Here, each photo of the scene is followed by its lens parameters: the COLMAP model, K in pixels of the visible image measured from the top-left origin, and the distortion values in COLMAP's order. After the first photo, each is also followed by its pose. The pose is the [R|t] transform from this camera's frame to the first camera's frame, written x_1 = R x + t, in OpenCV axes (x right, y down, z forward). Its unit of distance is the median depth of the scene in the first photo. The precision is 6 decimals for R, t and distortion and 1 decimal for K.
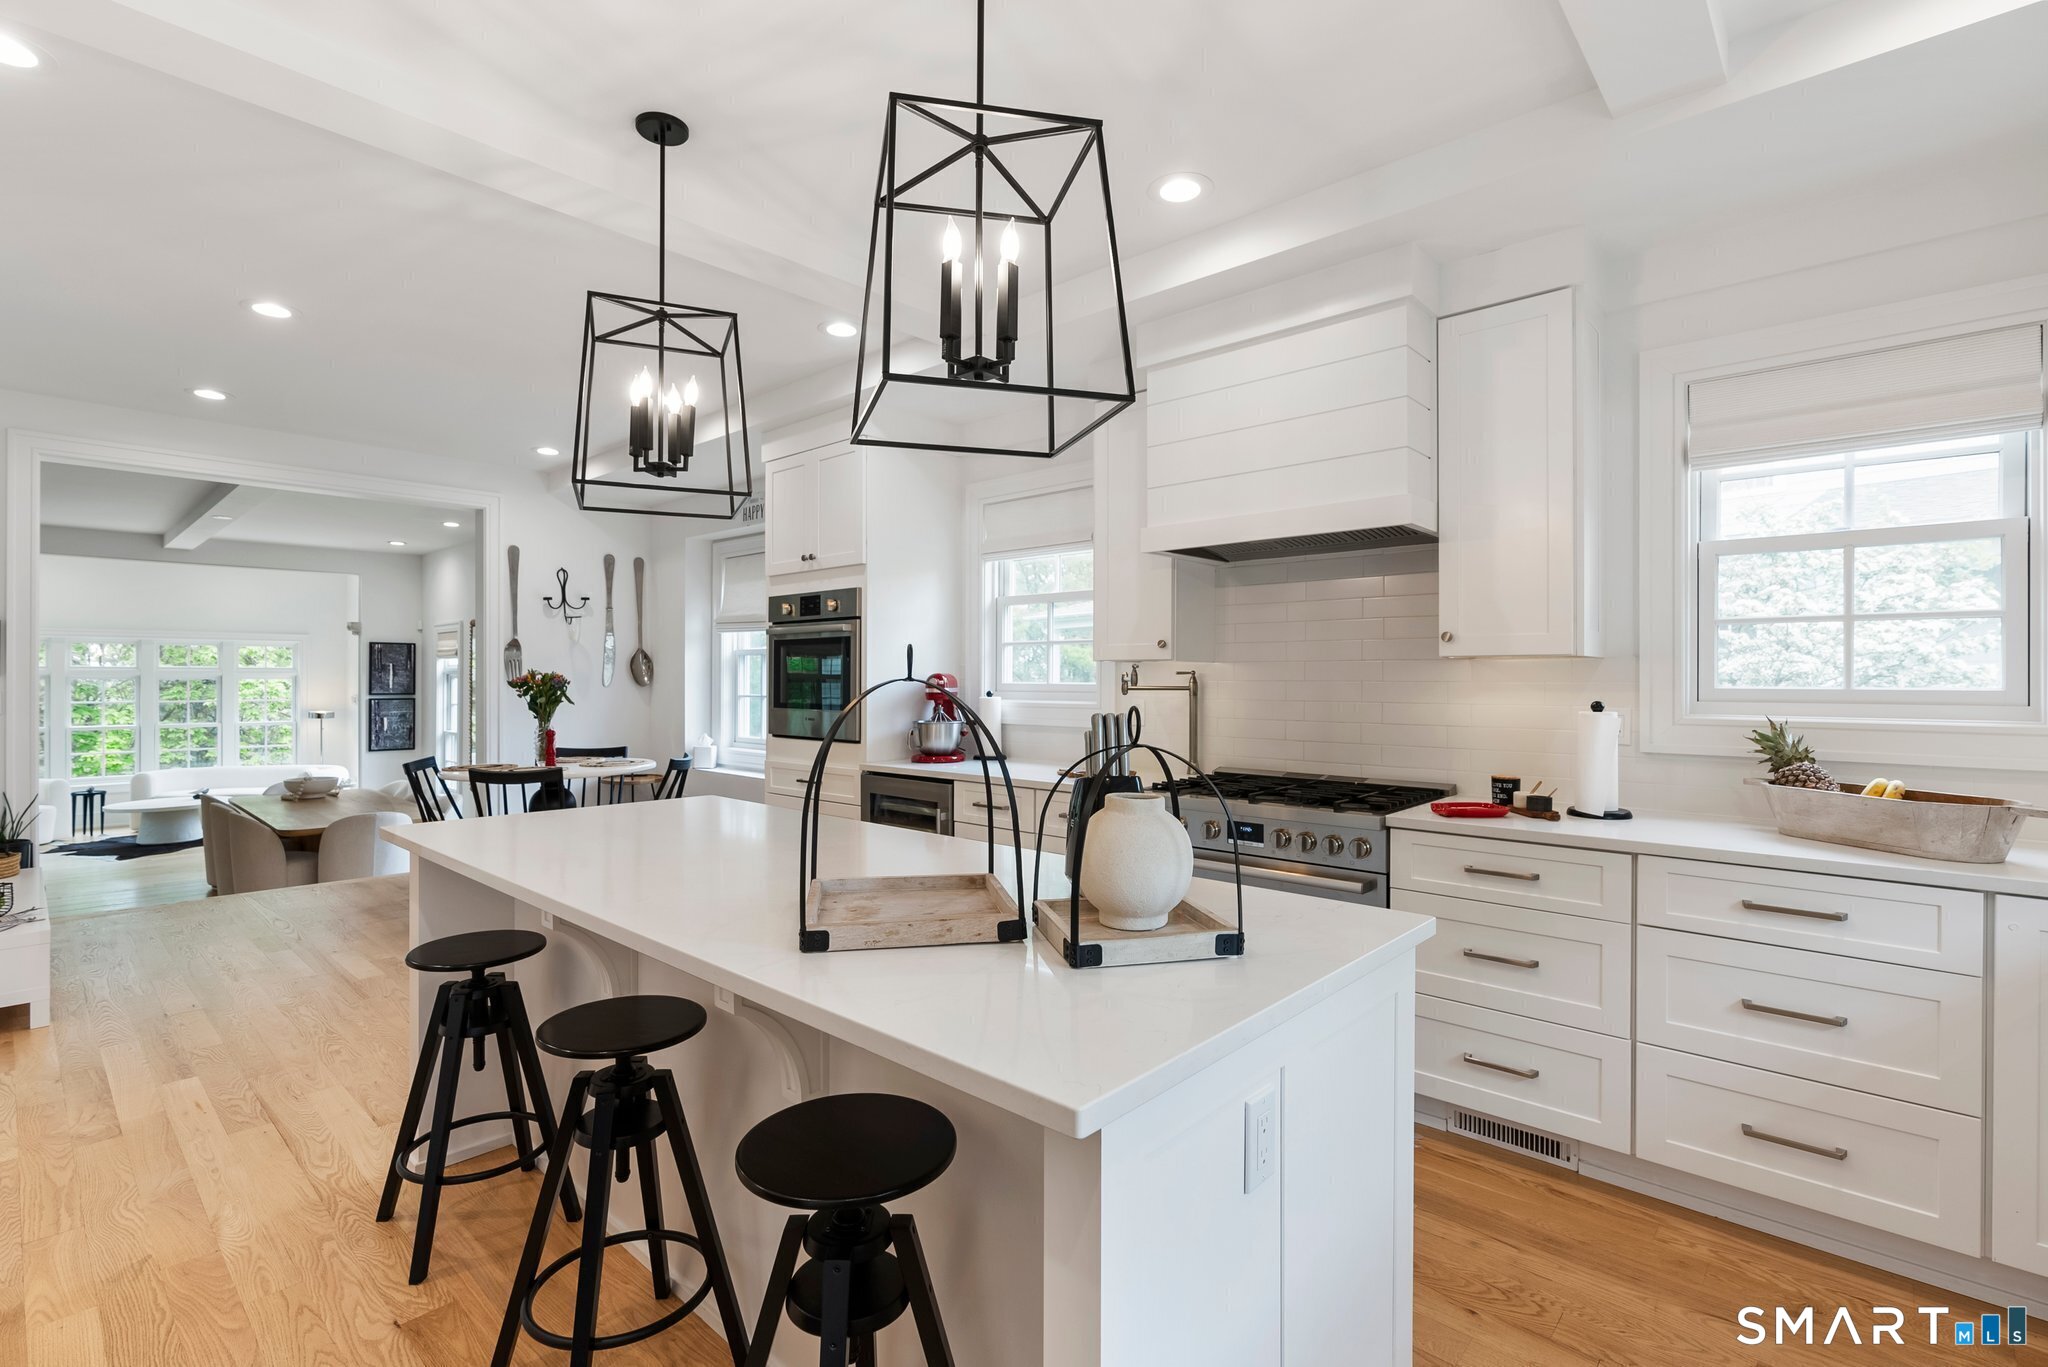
lens RADIAL K [[936.3, 0, 1009.5], [0, 936.3, 673.9], [0, 0, 1]] dist [-0.001438, -0.001068]
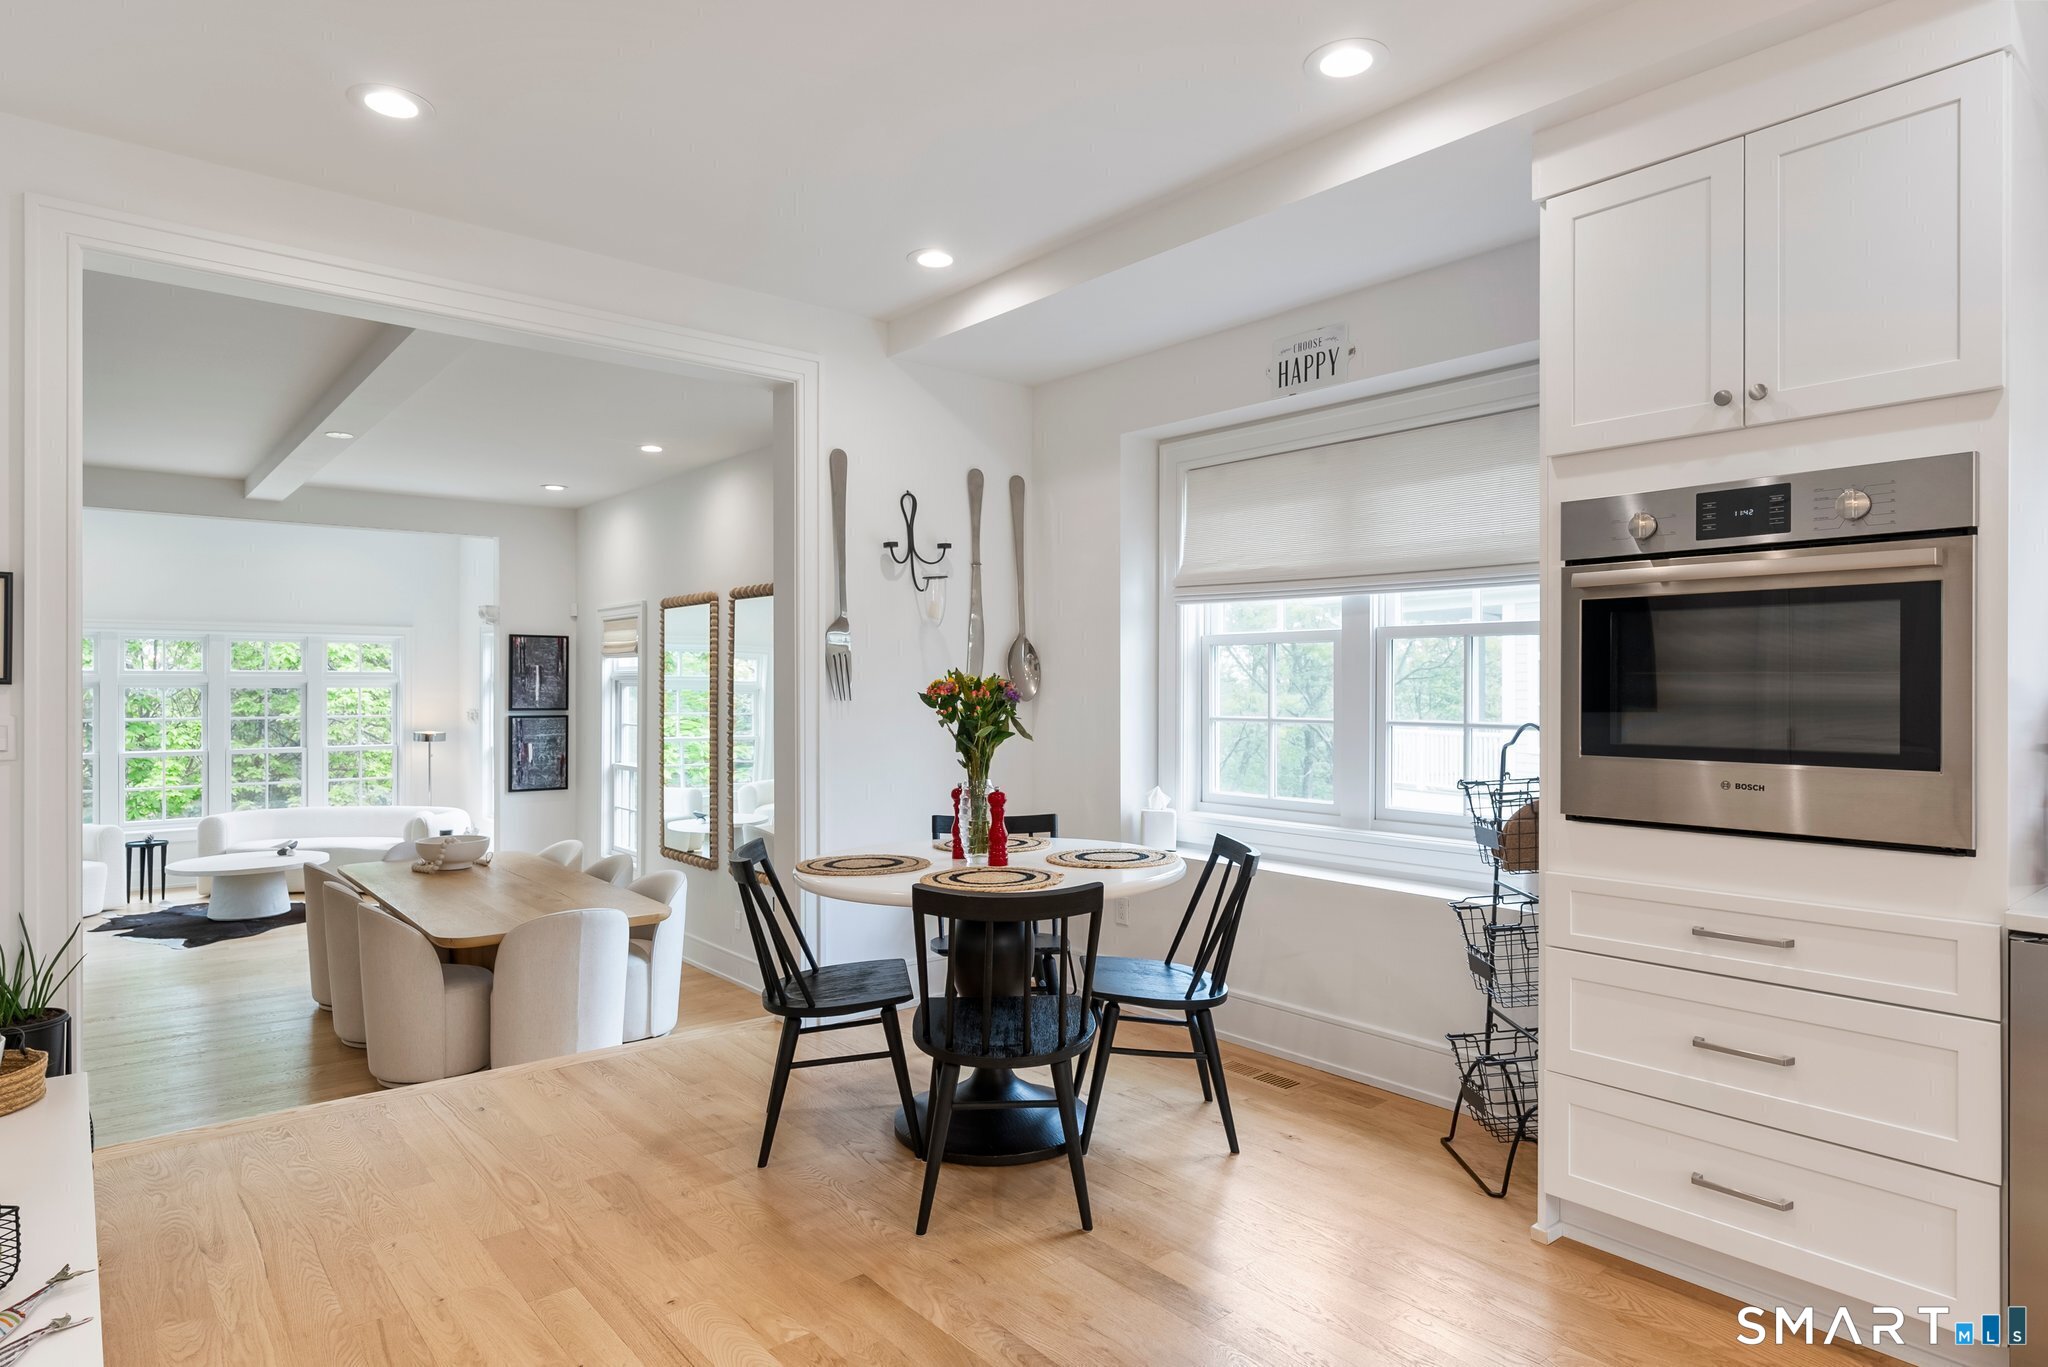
lens RADIAL K [[1172.9, 0, 1024.9], [0, 1172.9, 680.6], [0, 0, 1]] dist [-0.008054, 0.003208]
pose [[0.991752, -0.001836, -0.128160, -0.296553], [0.001964, 0.999998, 0.000875, 0.000366], [0.128158, -0.001120, 0.991753, 0.287370]]
